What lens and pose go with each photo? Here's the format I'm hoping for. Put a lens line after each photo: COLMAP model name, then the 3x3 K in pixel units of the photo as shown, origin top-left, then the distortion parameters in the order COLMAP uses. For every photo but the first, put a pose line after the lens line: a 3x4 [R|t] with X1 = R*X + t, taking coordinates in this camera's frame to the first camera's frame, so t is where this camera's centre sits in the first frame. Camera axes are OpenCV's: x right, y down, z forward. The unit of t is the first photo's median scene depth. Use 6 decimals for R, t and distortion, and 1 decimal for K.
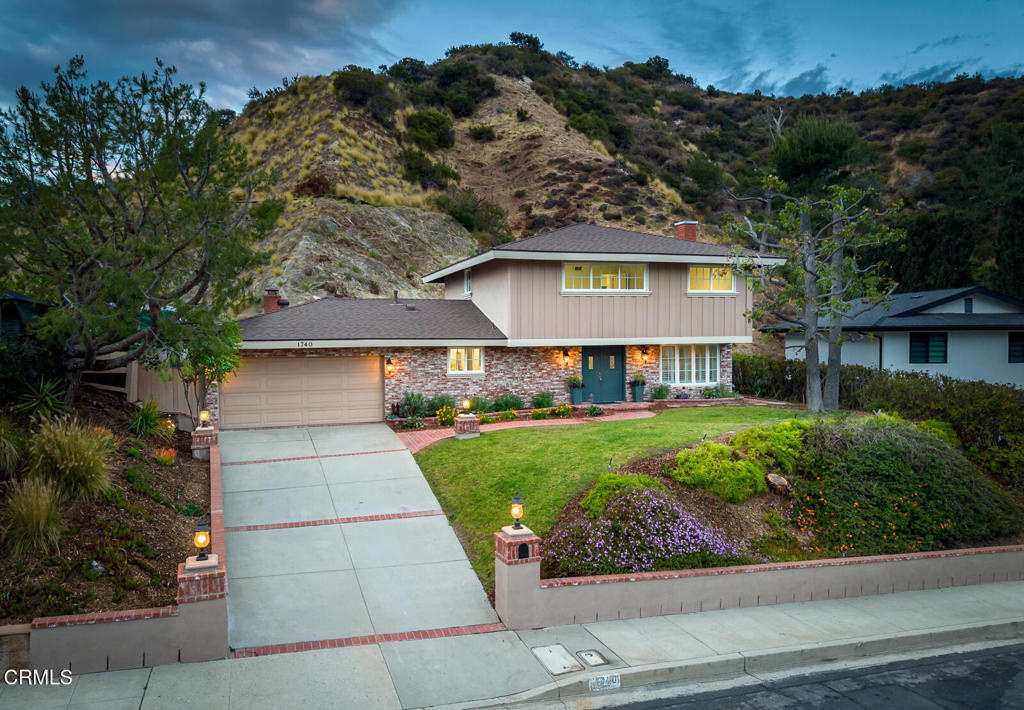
lens RADIAL K [[715.8, 0, 512.5], [0, 715.8, 376.9], [0, 0, 1]] dist [0.030055, -0.041652]
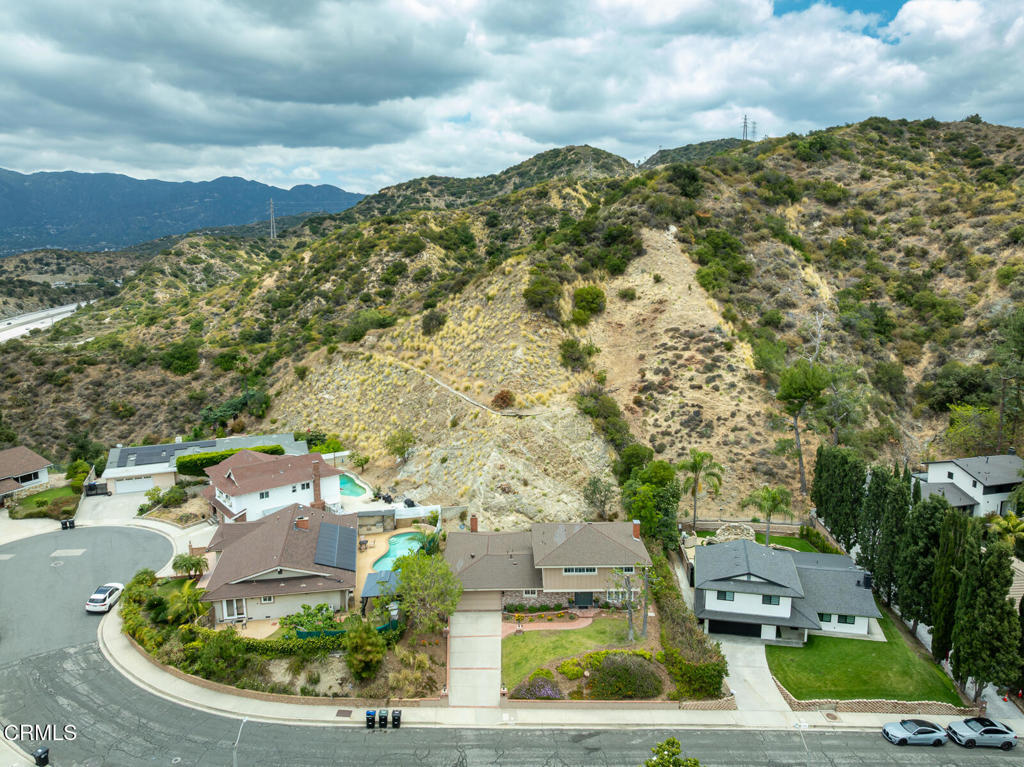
lens RADIAL K [[736.5, 0, 528.2], [0, 736.5, 381.9], [0, 0, 1]] dist [-0.037517, -0.004523]
pose [[0.954990, 0.055306, -0.291438, 0.248861], [-0.019662, 0.992107, 0.123844, -0.412241], [0.295987, -0.112540, 0.948539, -0.571502]]
